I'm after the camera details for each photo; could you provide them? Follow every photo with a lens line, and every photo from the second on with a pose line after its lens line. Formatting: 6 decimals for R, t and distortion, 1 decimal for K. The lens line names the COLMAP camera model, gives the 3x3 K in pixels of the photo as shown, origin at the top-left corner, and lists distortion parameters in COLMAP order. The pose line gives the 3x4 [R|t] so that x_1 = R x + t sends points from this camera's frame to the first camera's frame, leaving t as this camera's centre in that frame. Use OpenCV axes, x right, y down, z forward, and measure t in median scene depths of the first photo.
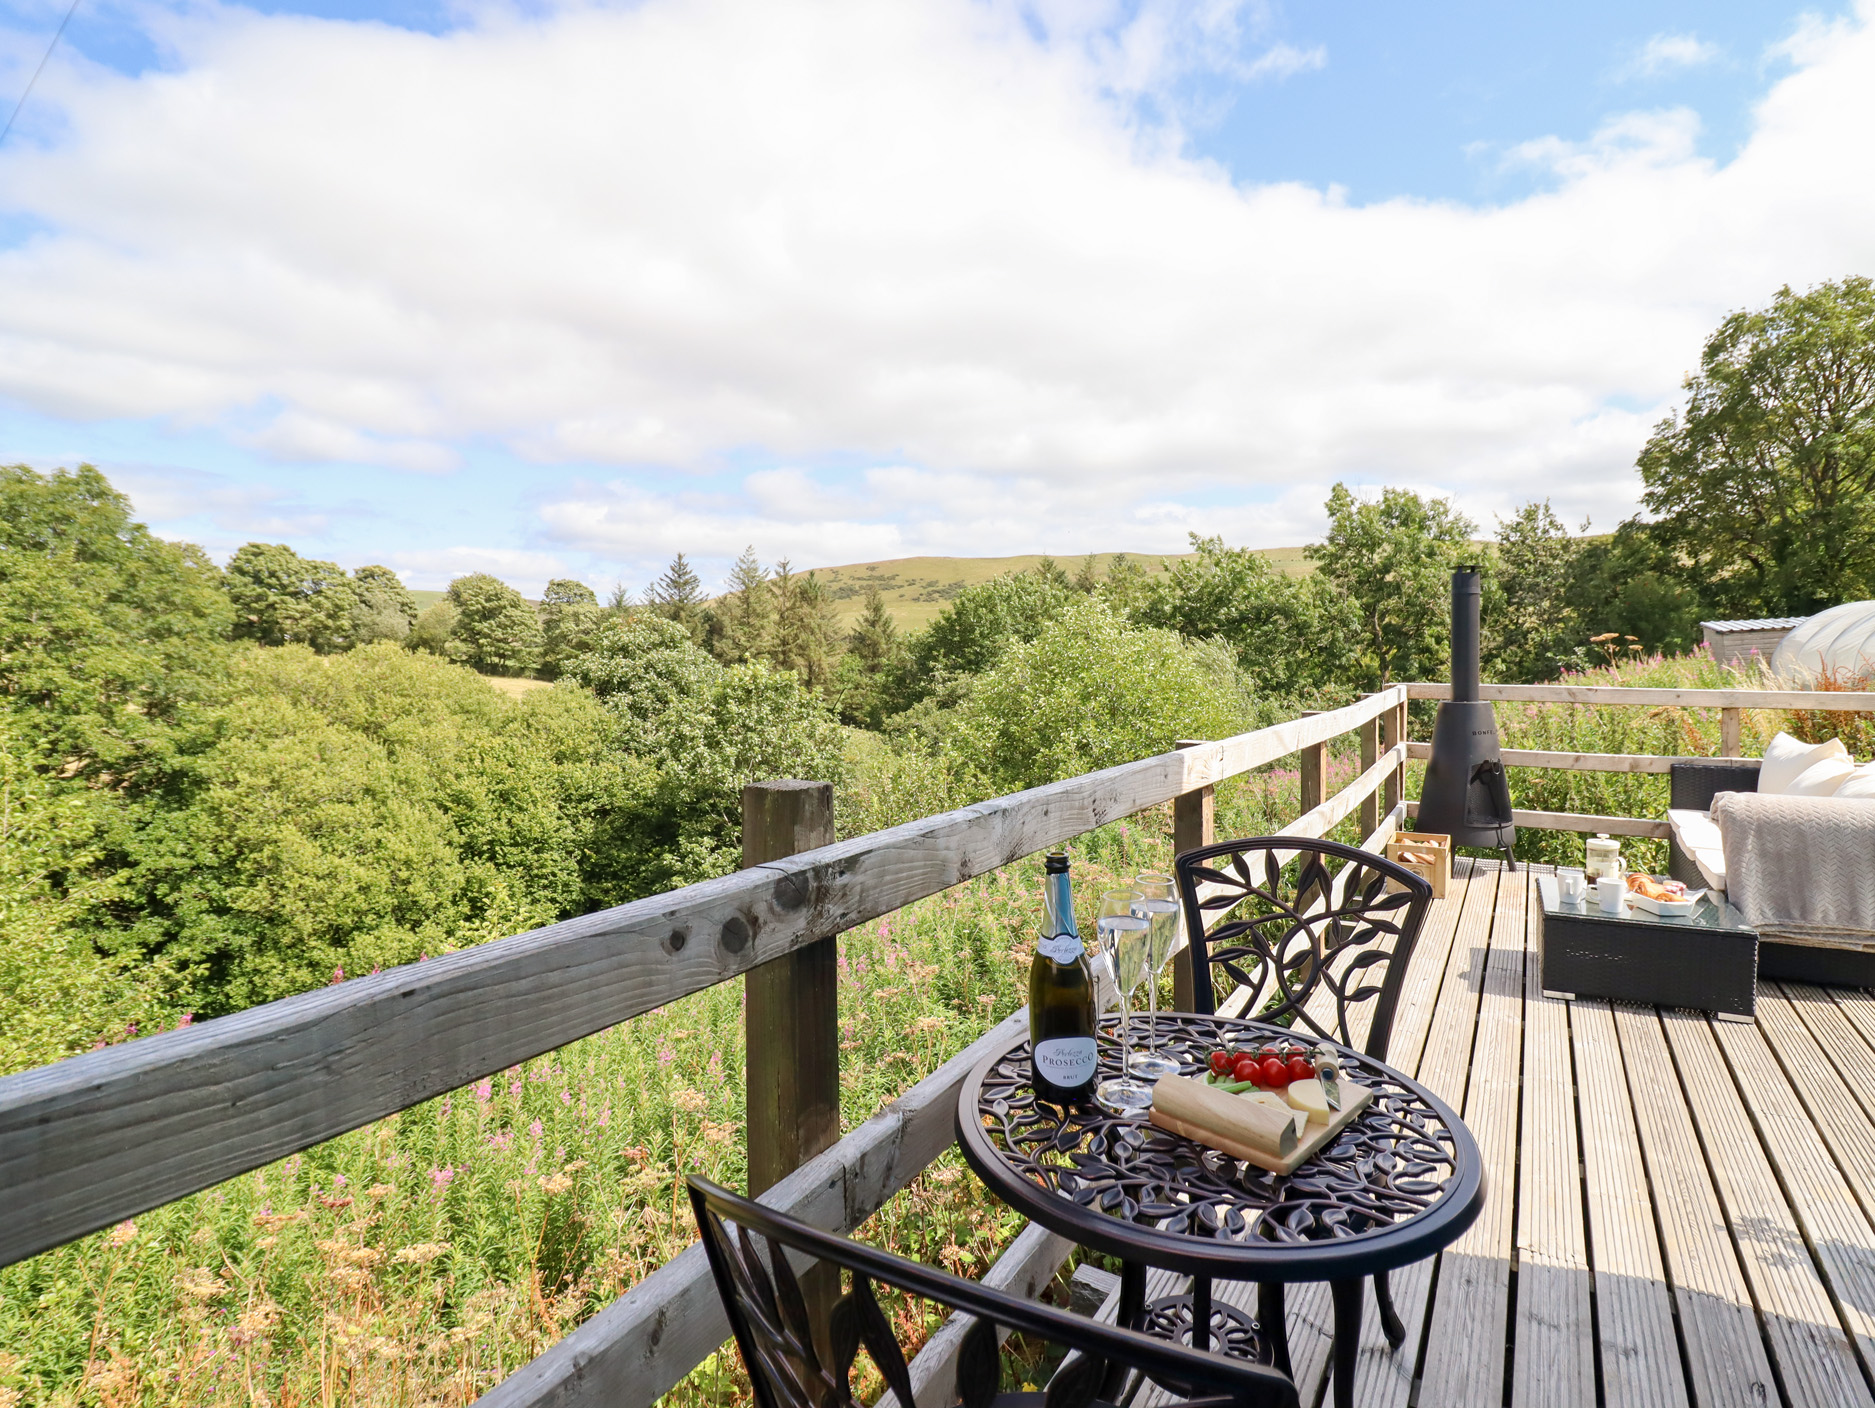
lens RADIAL K [[975.8, 0, 941.5], [0, 975.8, 679.3], [0, 0, 1]] dist [0.002663, -0.016416]
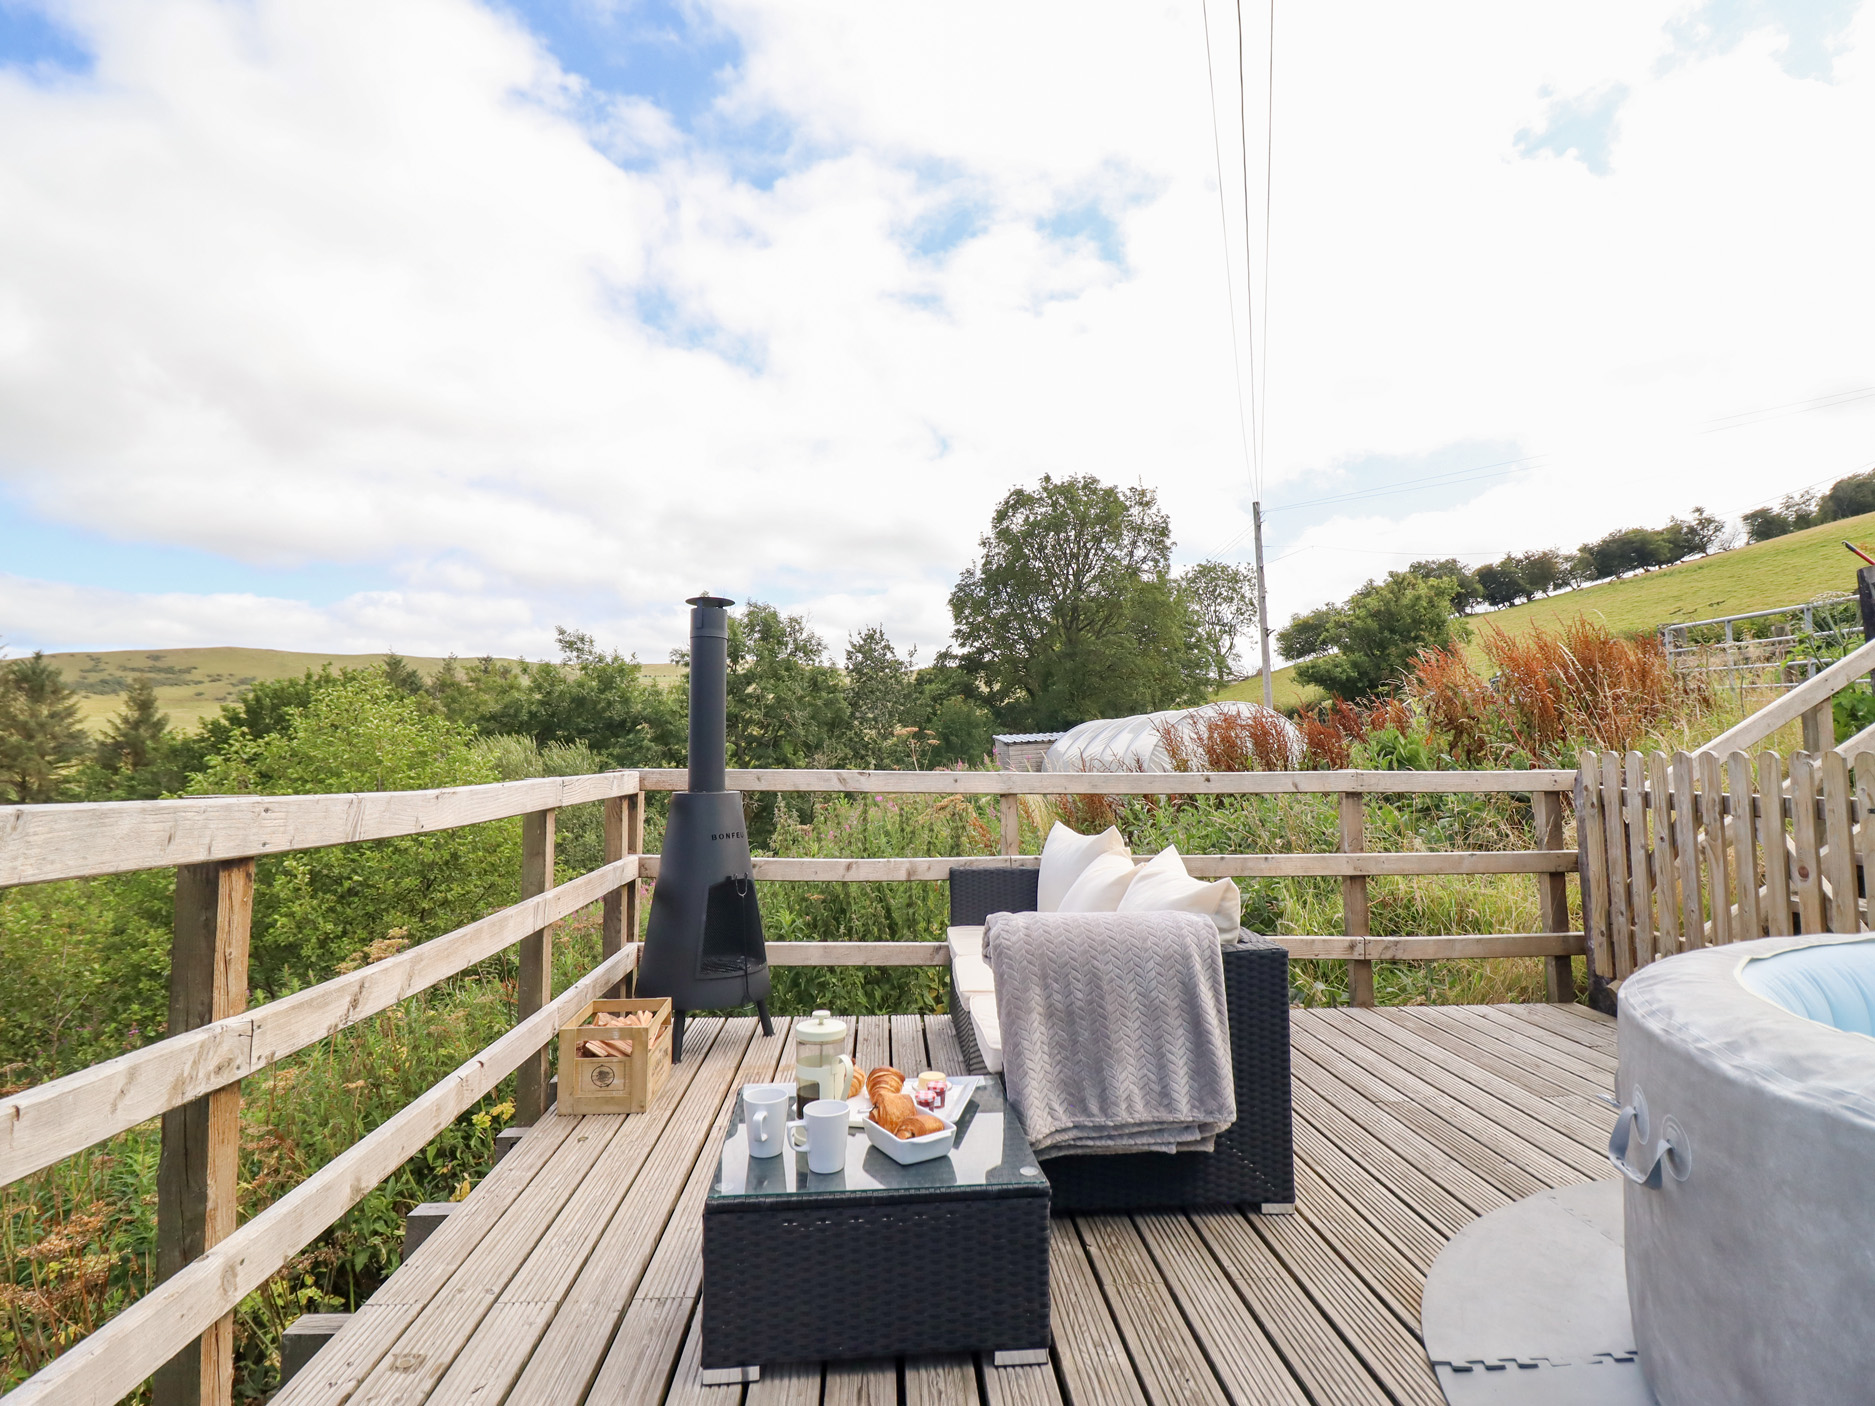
lens RADIAL K [[975.8, 0, 941.5], [0, 975.8, 678.3], [0, 0, 1]] dist [0.002663, -0.016416]
pose [[0.820435, 0.053469, 0.569234, 0.041262], [0.014007, 0.993439, -0.113502, 0.003736], [-0.571568, 0.101094, 0.814304, 0.053157]]
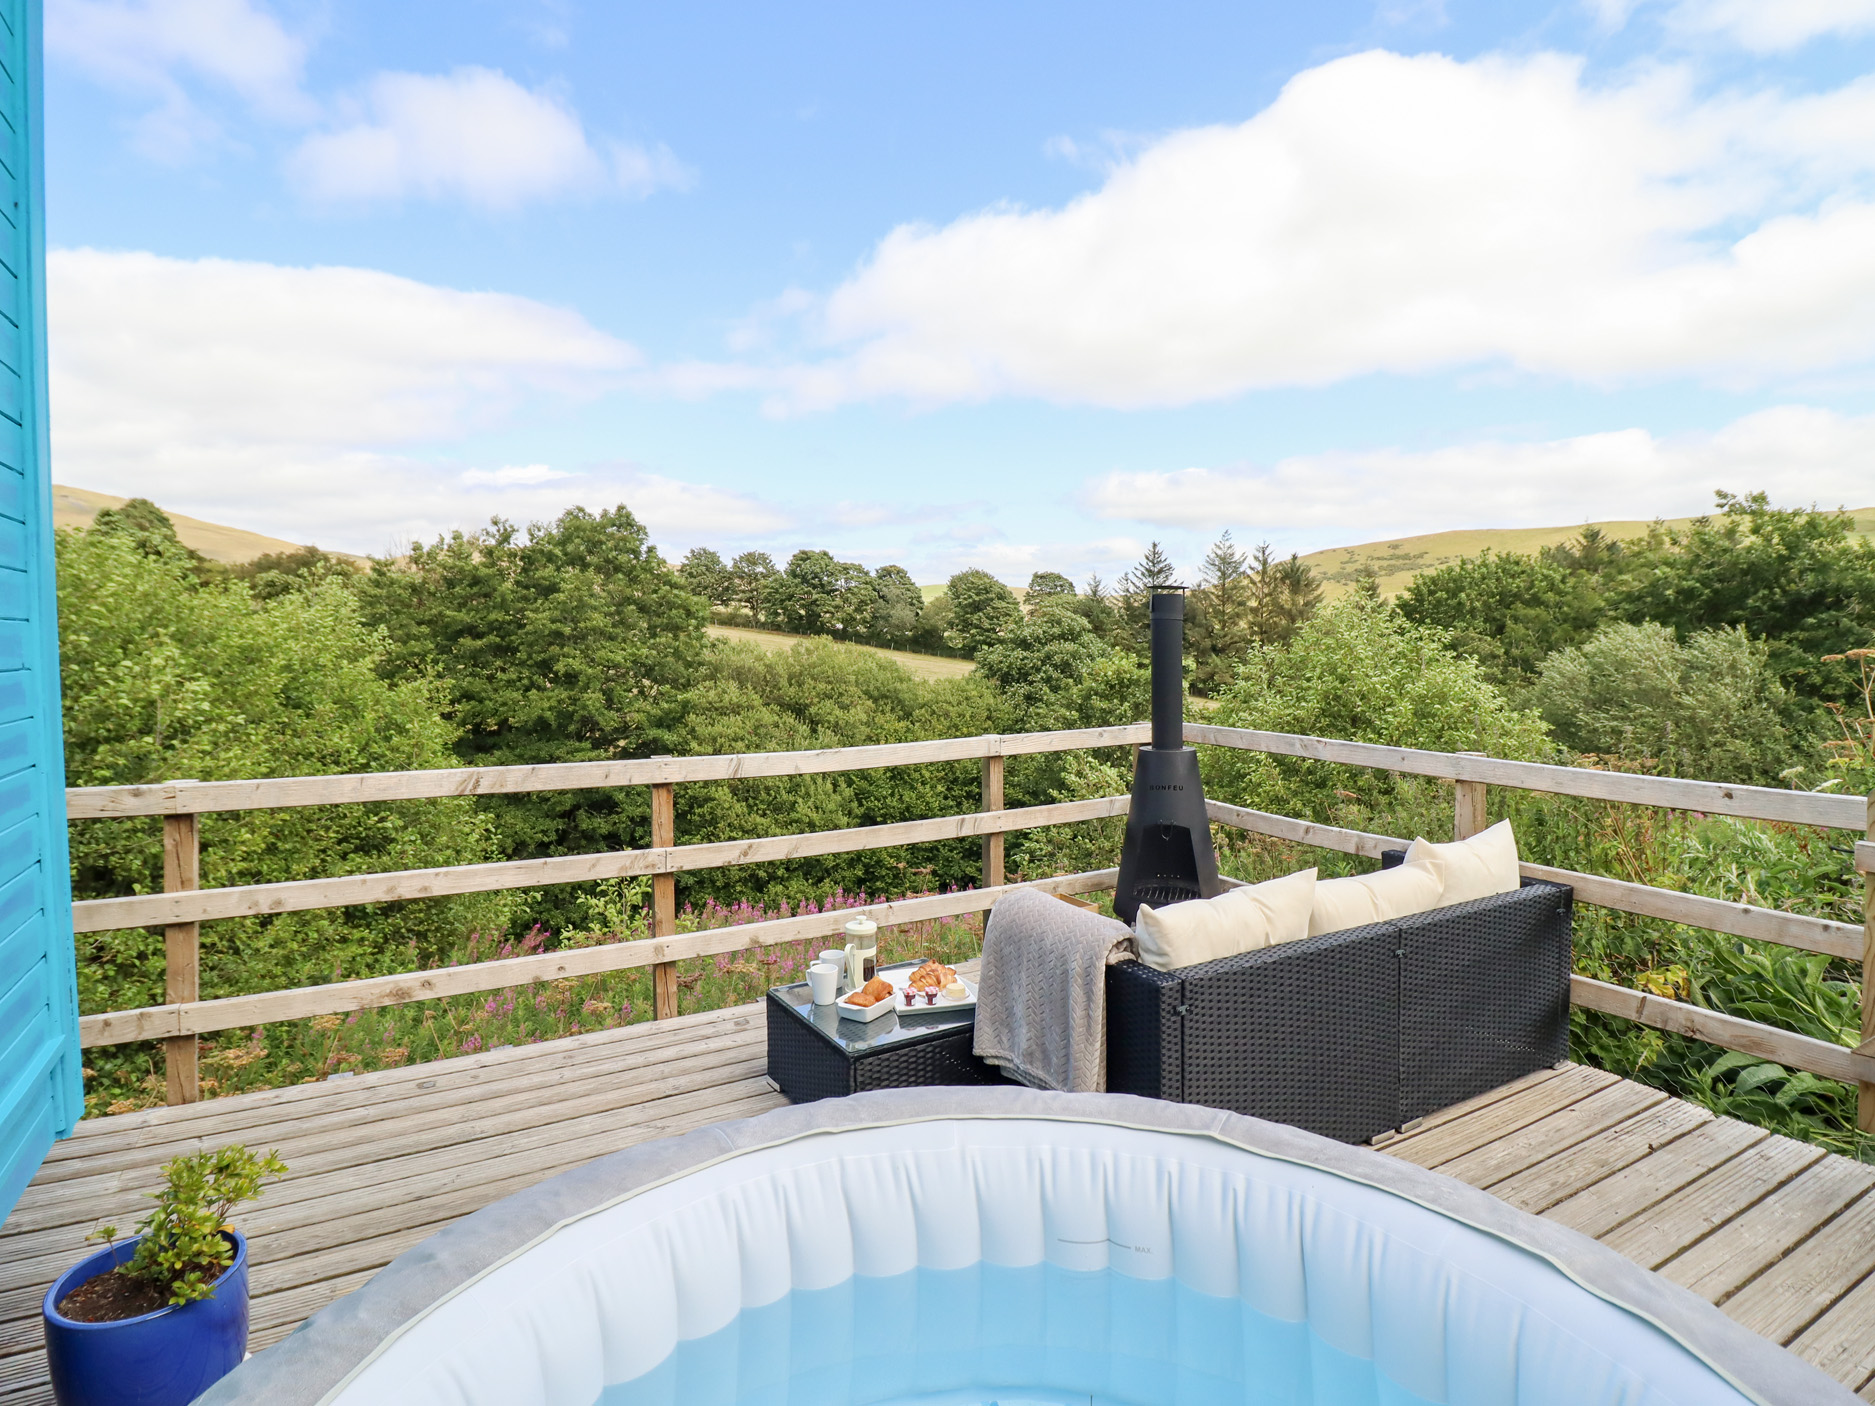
lens RADIAL K [[992.1, 0, 943.6], [0, 992.1, 663.9], [0, 0, 1]] dist [-0.001020, -0.016710]
pose [[0.873400, 0.012761, -0.486836, 0.117777], [-0.014091, 0.999900, 0.000930, -0.007073], [0.486799, 0.006048, 0.873493, 0.028050]]
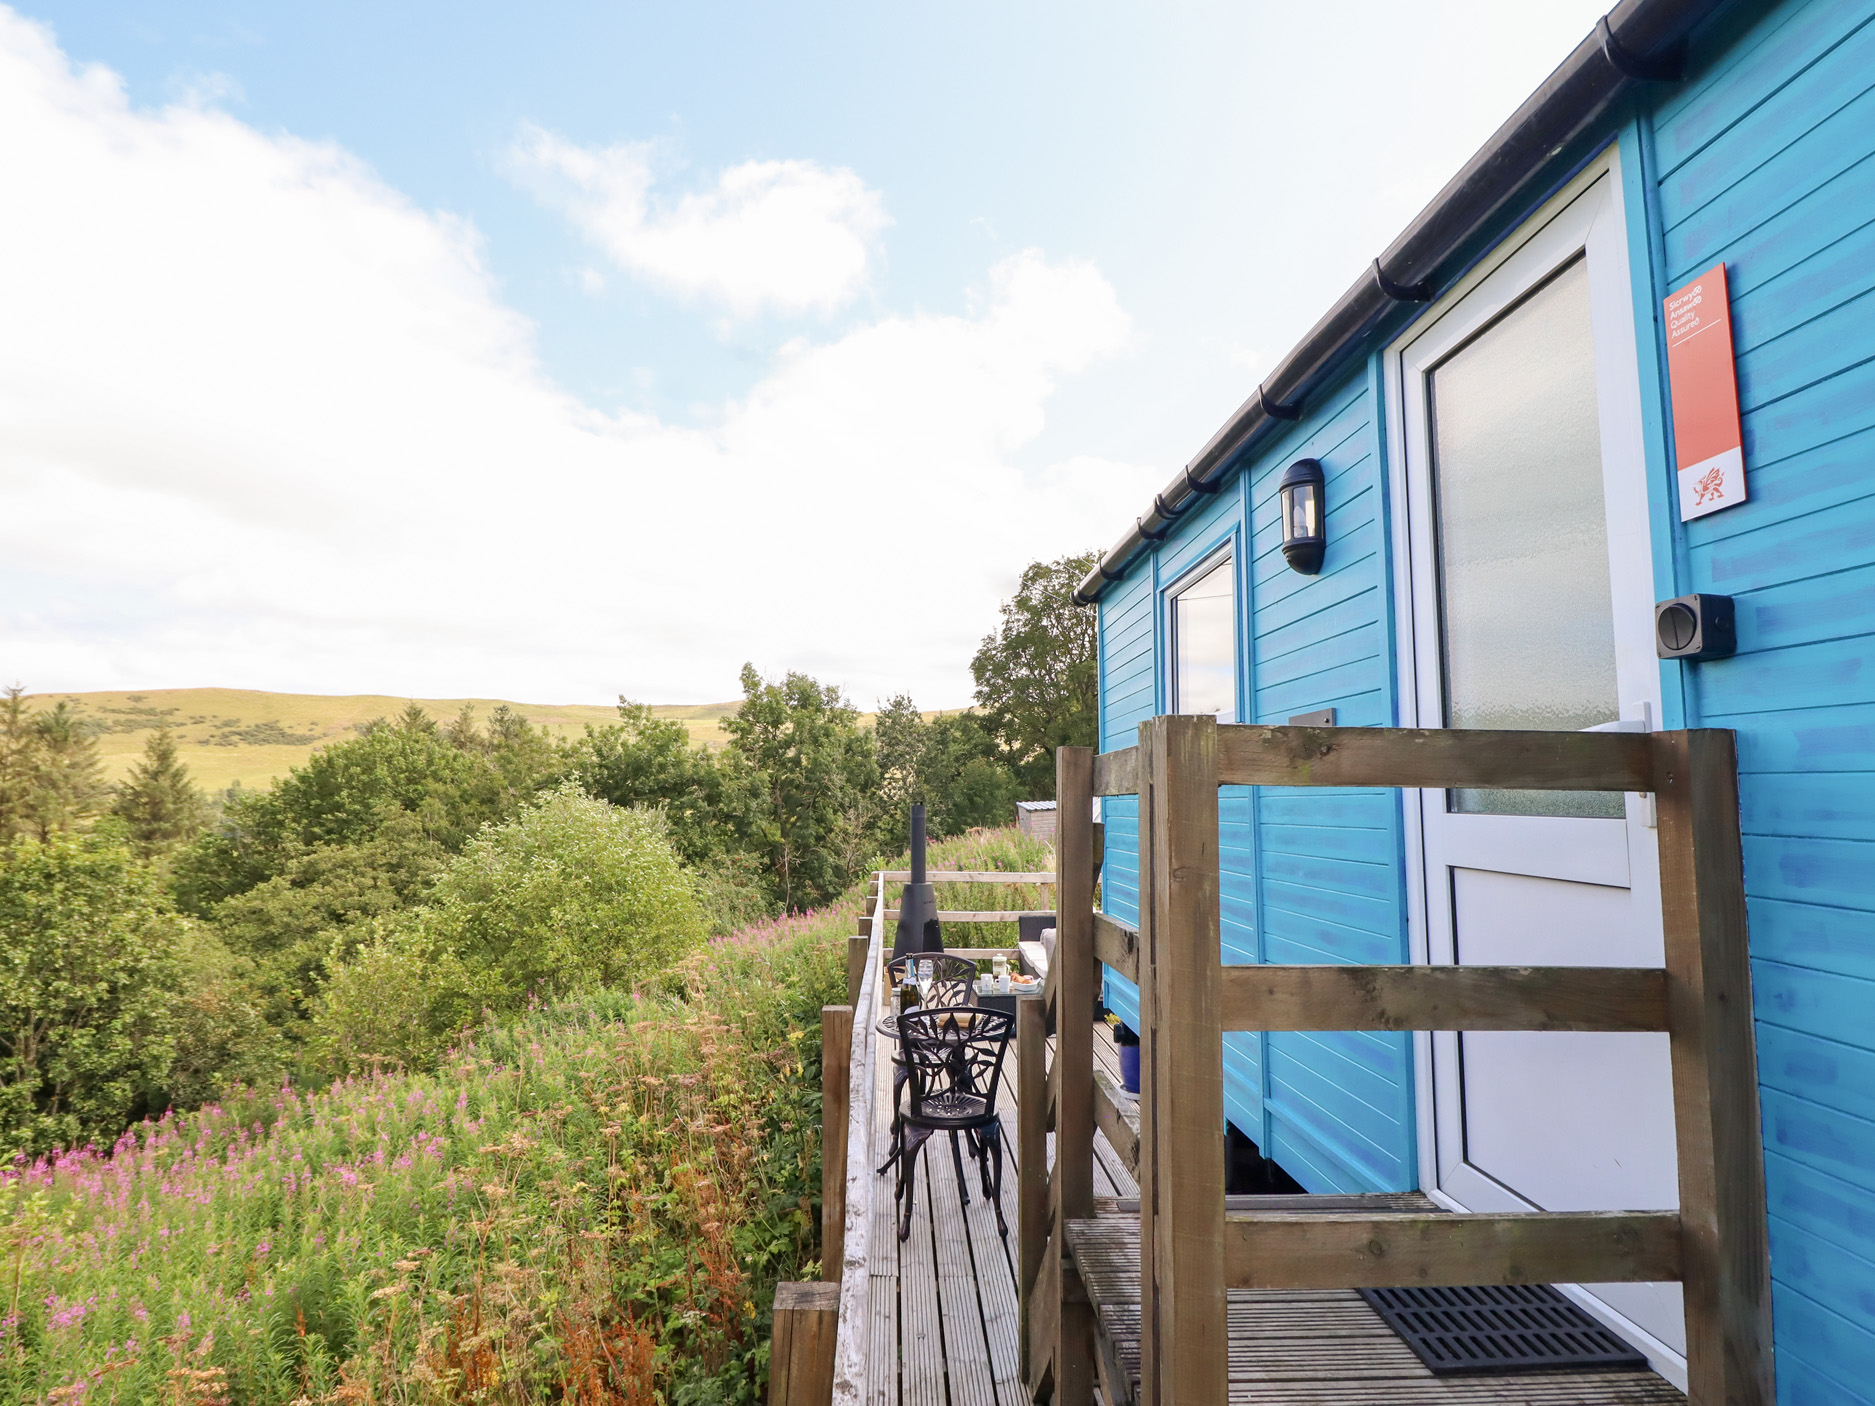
lens RADIAL K [[1034.6, 0, 967.7], [0, 1034.6, 678.2], [0, 0, 1]] dist [-0.022848, 0.000357]
pose [[0.811965, 0.077058, 0.578597, -0.069144], [0.014100, 0.988369, -0.151419, -0.008345], [-0.583536, 0.131105, 0.801435, -0.075184]]
